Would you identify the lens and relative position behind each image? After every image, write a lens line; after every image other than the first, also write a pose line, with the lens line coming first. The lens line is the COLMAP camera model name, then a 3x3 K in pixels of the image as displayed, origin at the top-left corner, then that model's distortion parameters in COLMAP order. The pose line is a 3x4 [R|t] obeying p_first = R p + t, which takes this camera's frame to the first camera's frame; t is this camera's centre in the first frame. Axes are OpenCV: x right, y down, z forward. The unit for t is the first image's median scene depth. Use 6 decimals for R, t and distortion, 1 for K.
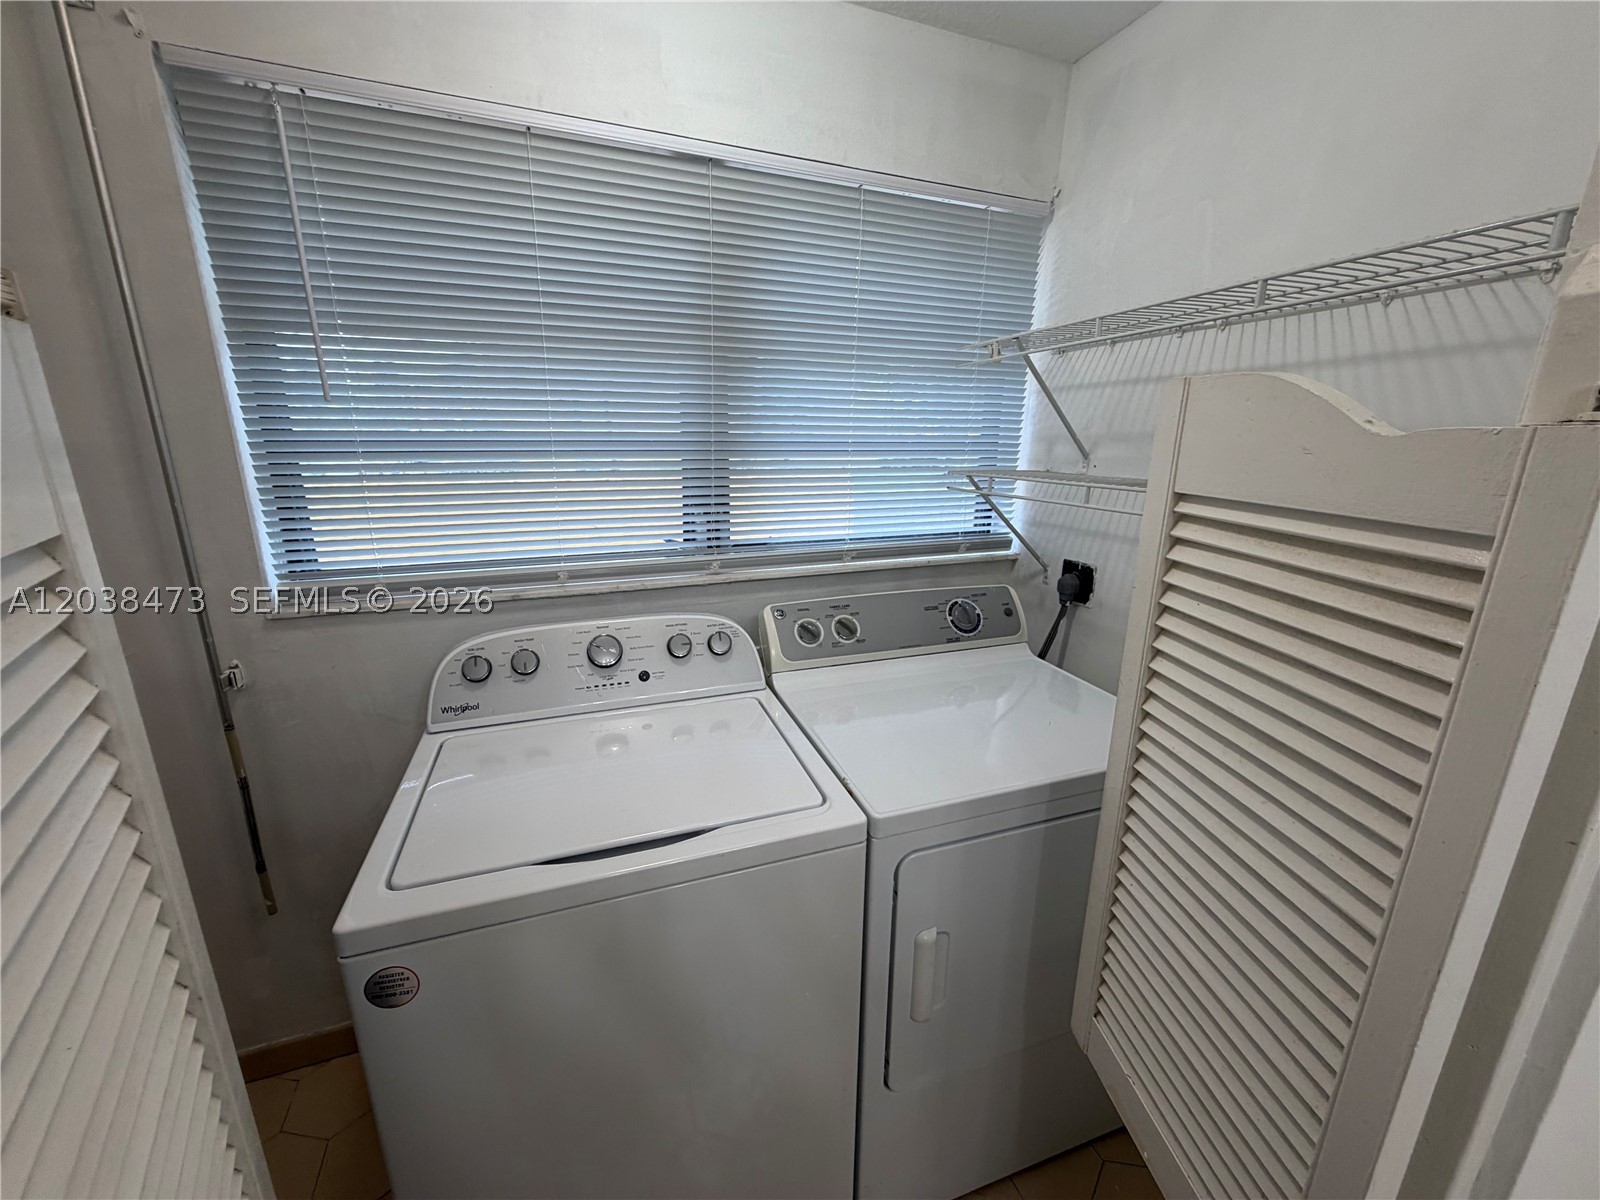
lens RADIAL K [[639.0, 0, 798.4], [0, 639.0, 605.2], [0, 0, 1]] dist [0.000591, -0.000671]
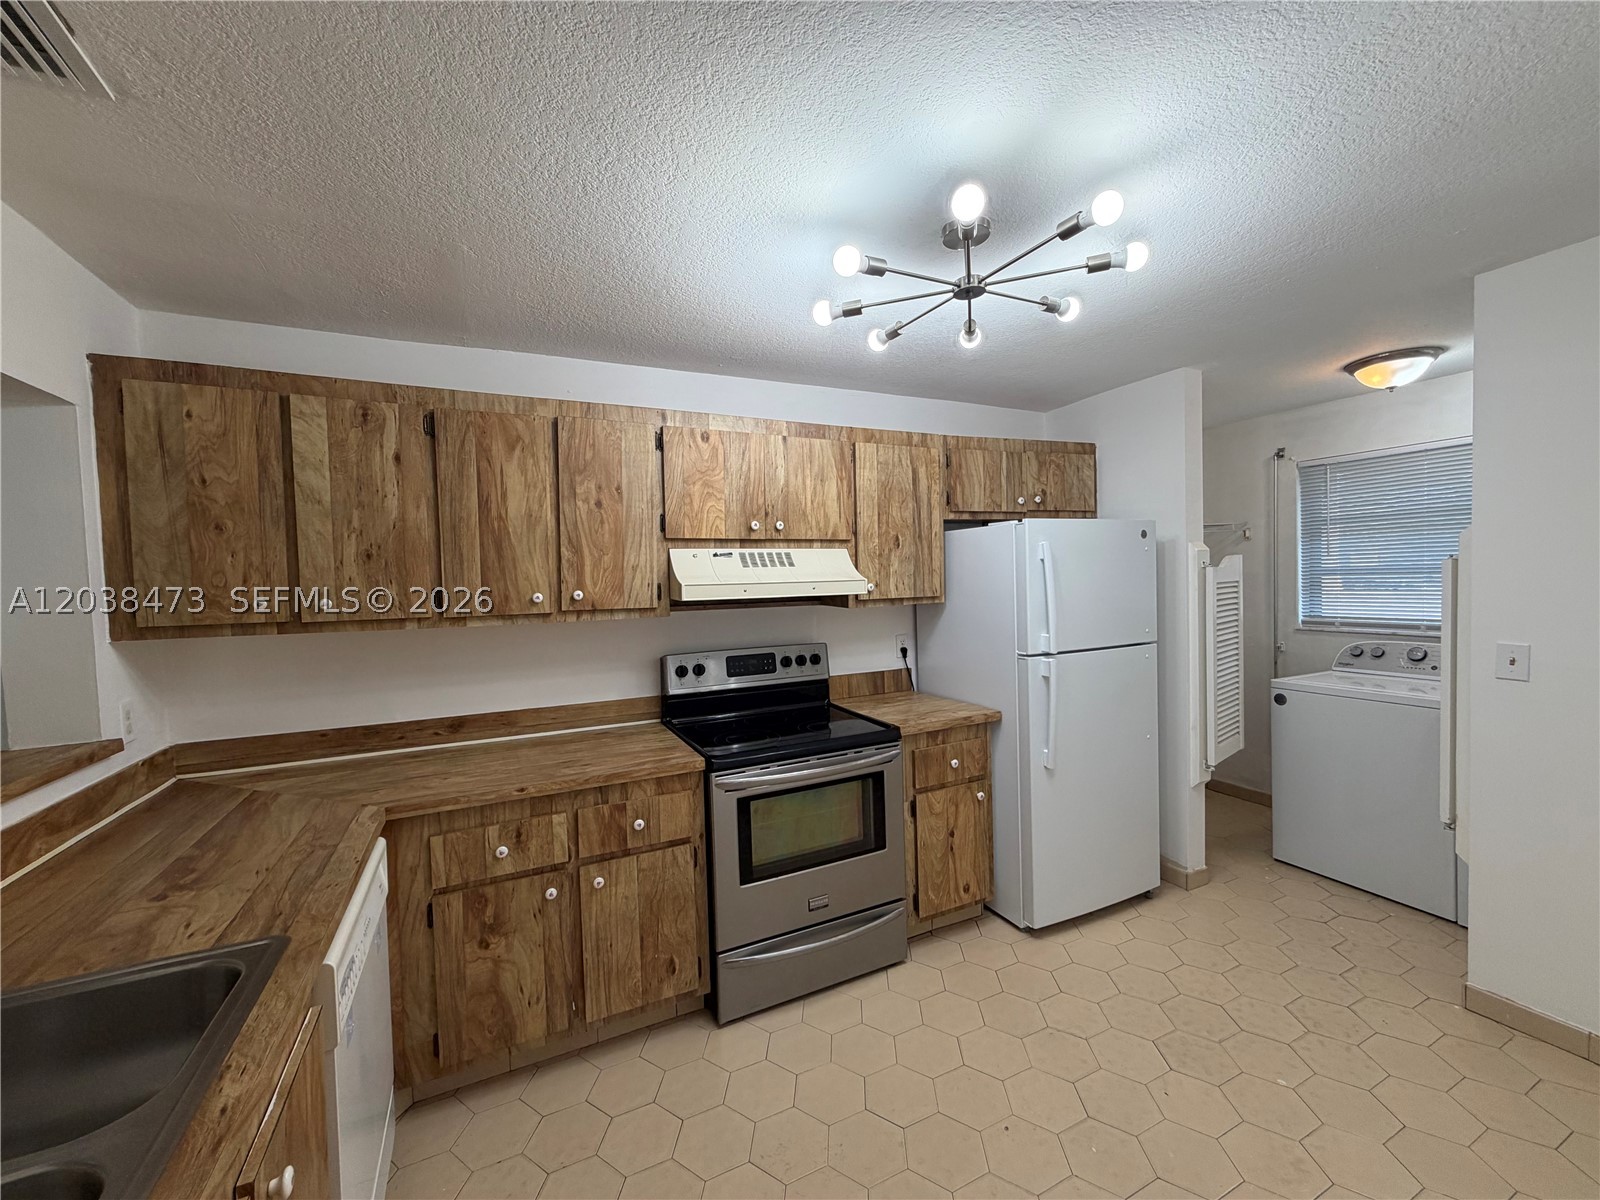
lens RADIAL K [[639.0, 0, 798.1], [0, 639.0, 596.9], [0, 0, 1]] dist [0.000591, -0.000671]
pose [[0.094020, 0.026971, -0.995205, 1.890457], [-0.226771, 0.973935, 0.004971, 0.385113], [0.969399, 0.225216, 0.097686, -1.547444]]
